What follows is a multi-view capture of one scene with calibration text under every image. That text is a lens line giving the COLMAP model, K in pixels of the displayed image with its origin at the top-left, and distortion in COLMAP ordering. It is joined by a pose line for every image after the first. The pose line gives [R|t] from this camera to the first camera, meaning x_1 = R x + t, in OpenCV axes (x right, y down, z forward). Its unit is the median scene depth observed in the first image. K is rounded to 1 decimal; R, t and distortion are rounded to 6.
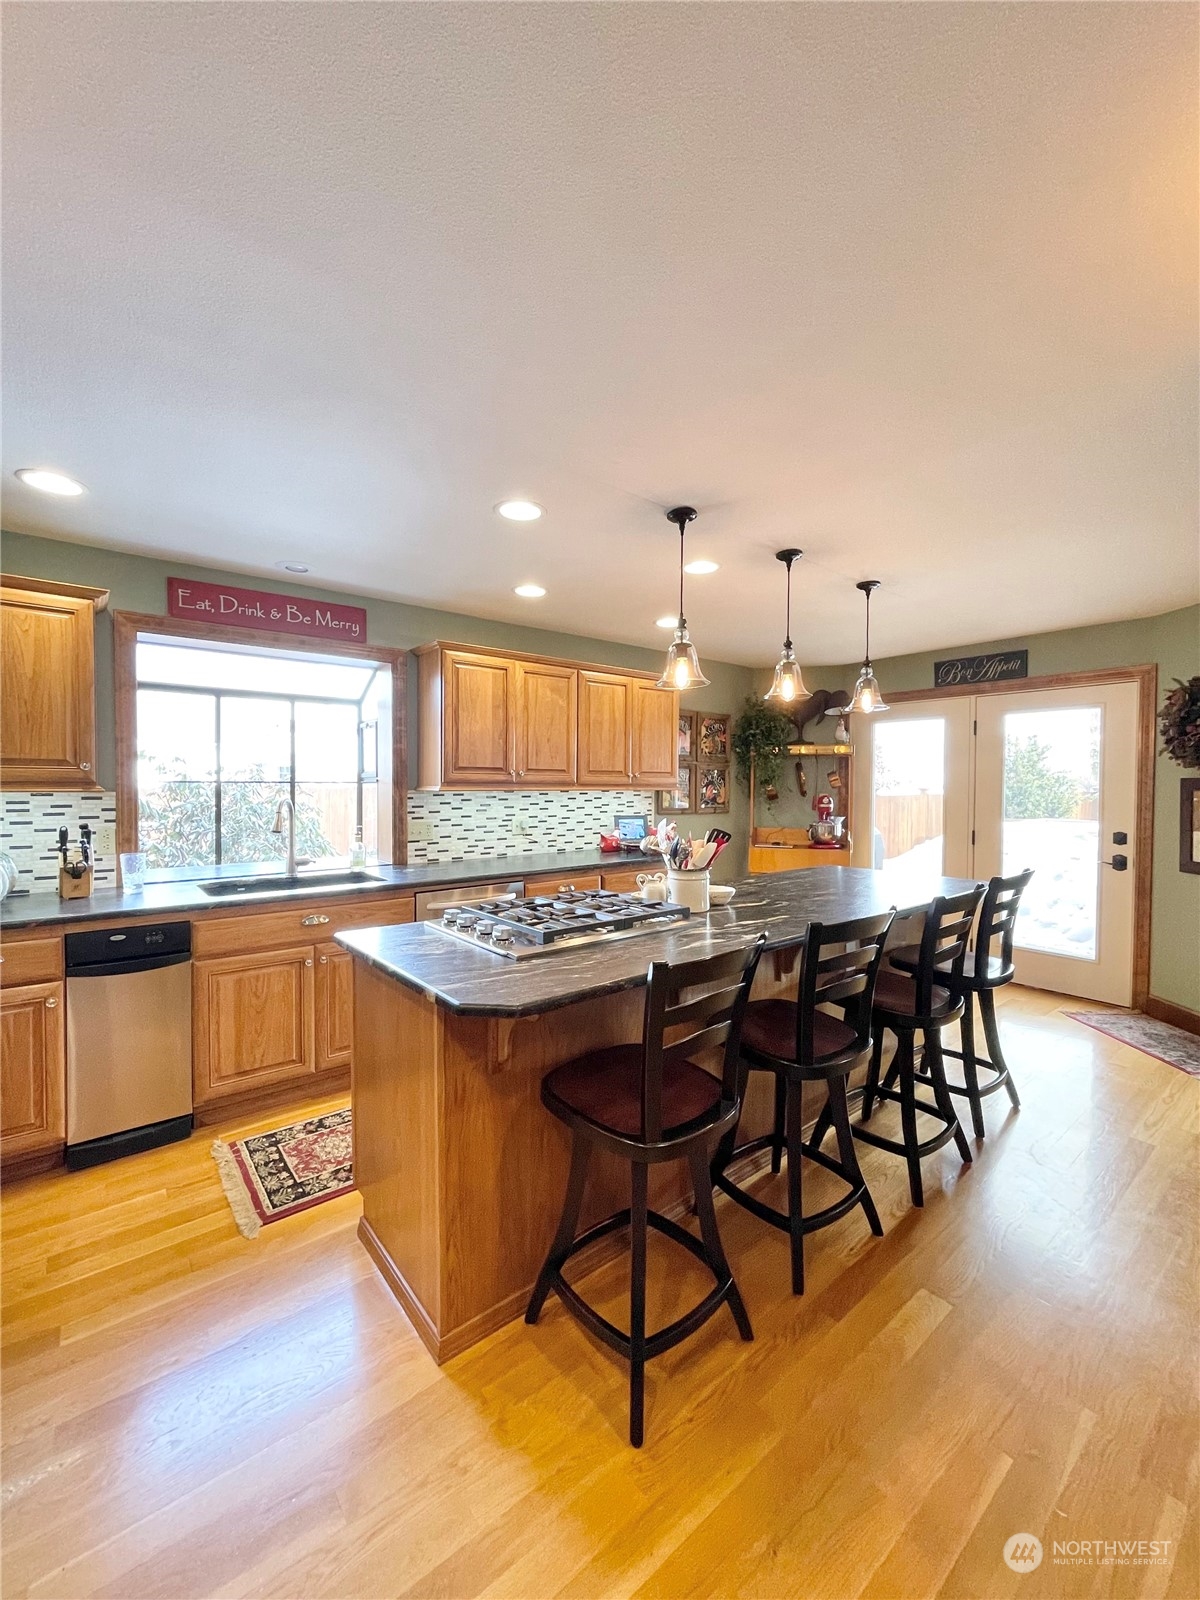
lens RADIAL K [[640.0, 0, 587.8], [0, 640.0, 800.6], [0, 0, 1]] dist [-0.006218, 0.000203]
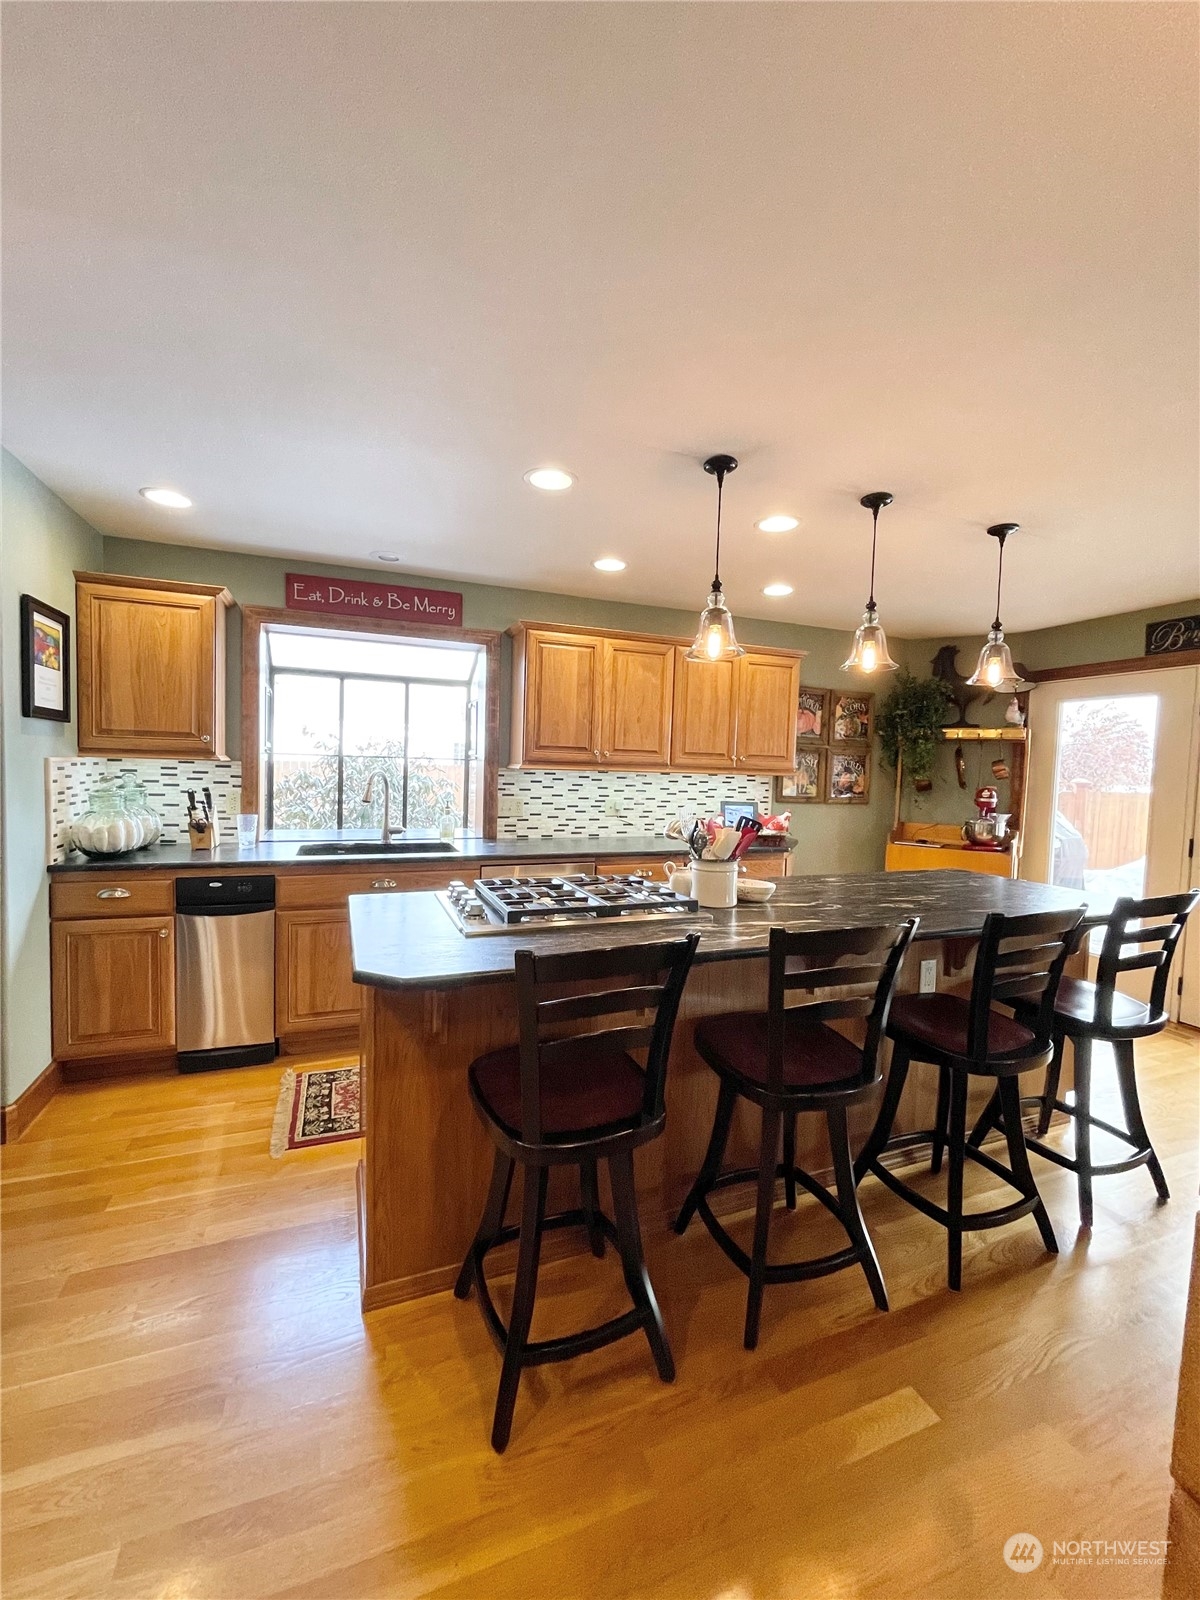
lens RADIAL K [[640.0, 0, 587.8], [0, 640.0, 800.6], [0, 0, 1]] dist [-0.006218, 0.000203]
pose [[0.954269, 0.040394, -0.296207, 0.166860], [-0.033177, 0.999018, 0.029353, 0.002007], [0.297102, -0.018183, 0.954673, 0.054030]]
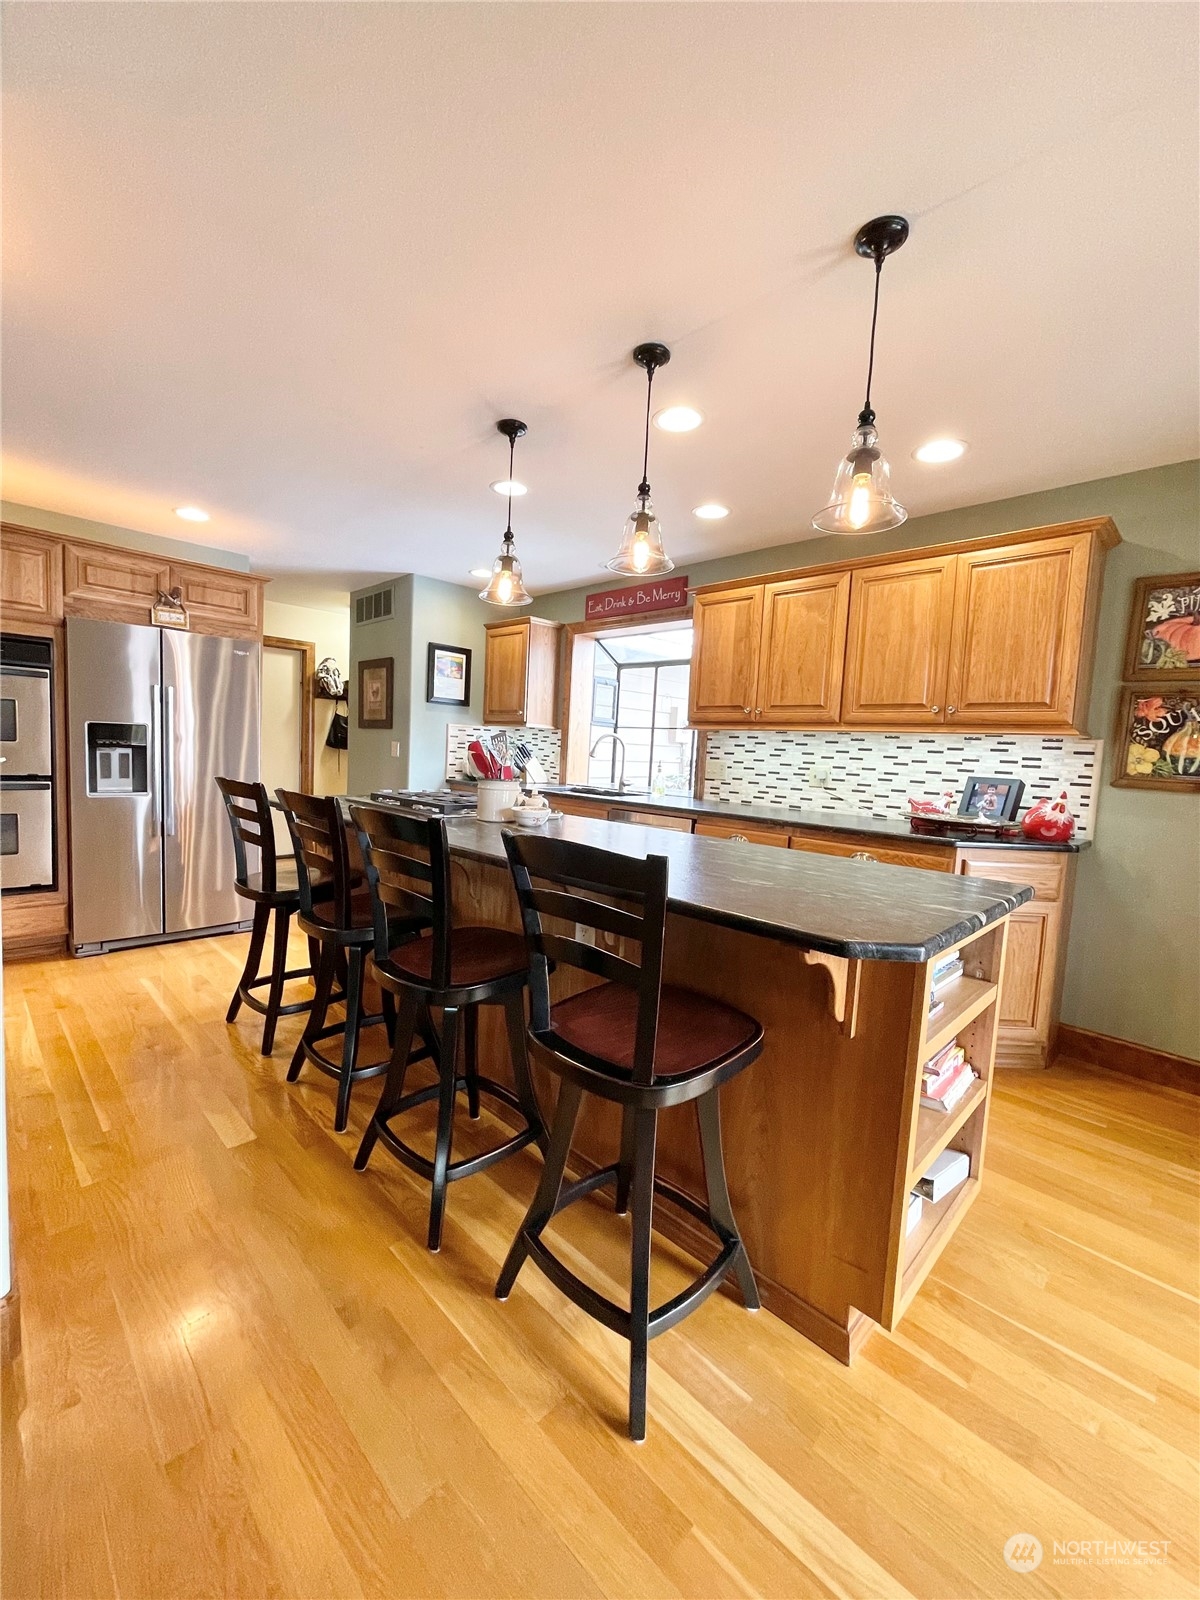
lens RADIAL K [[640.0, 0, 587.8], [0, 640.0, 800.6], [0, 0, 1]] dist [-0.006218, 0.000203]
pose [[0.113489, 0.081143, -0.990220, 0.791520], [-0.073013, 0.994646, 0.073137, 0.035923], [0.990853, 0.063999, 0.118806, 0.681634]]
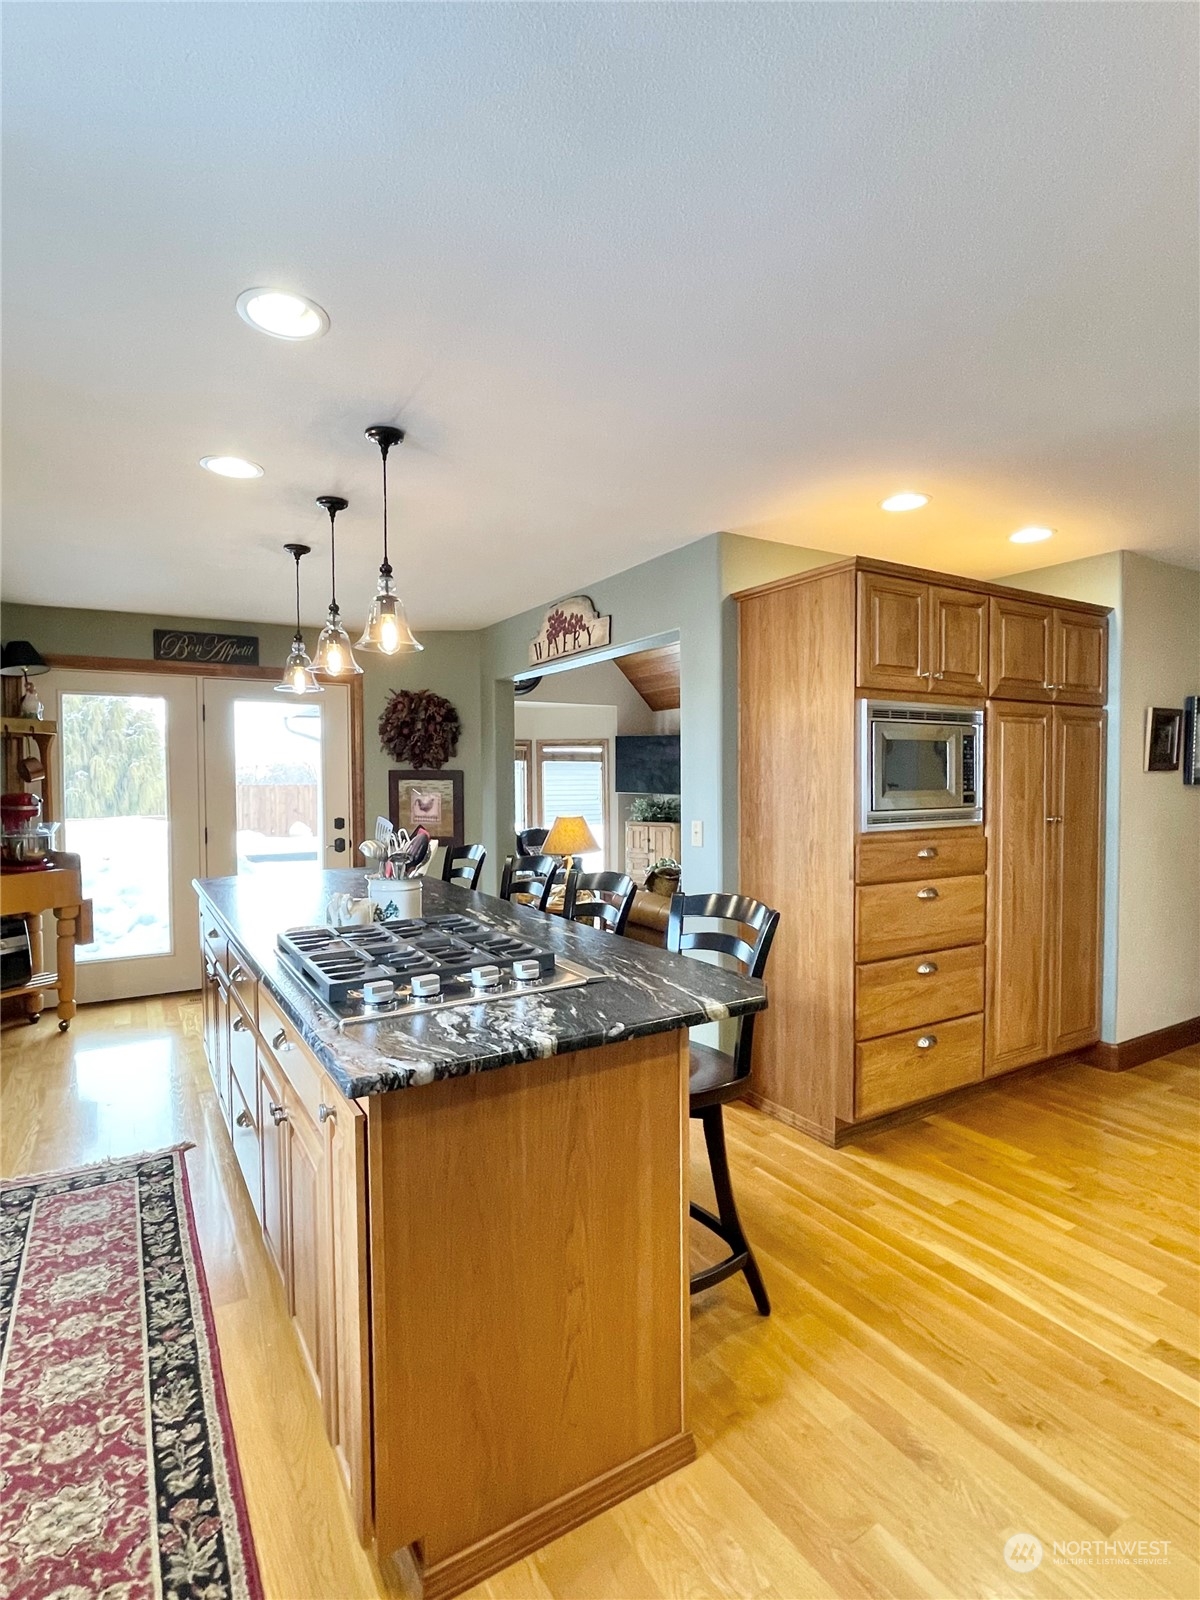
lens RADIAL K [[785.6, 0, 593.2], [0, 785.6, 803.6], [0, 0, 1]] dist [-0.000183, -0.000632]
pose [[0.128965, -0.035663, 0.991008, -0.530182], [0.030476, 0.999024, 0.031985, -0.007283], [-0.991181, 0.026077, 0.129926, 0.412606]]
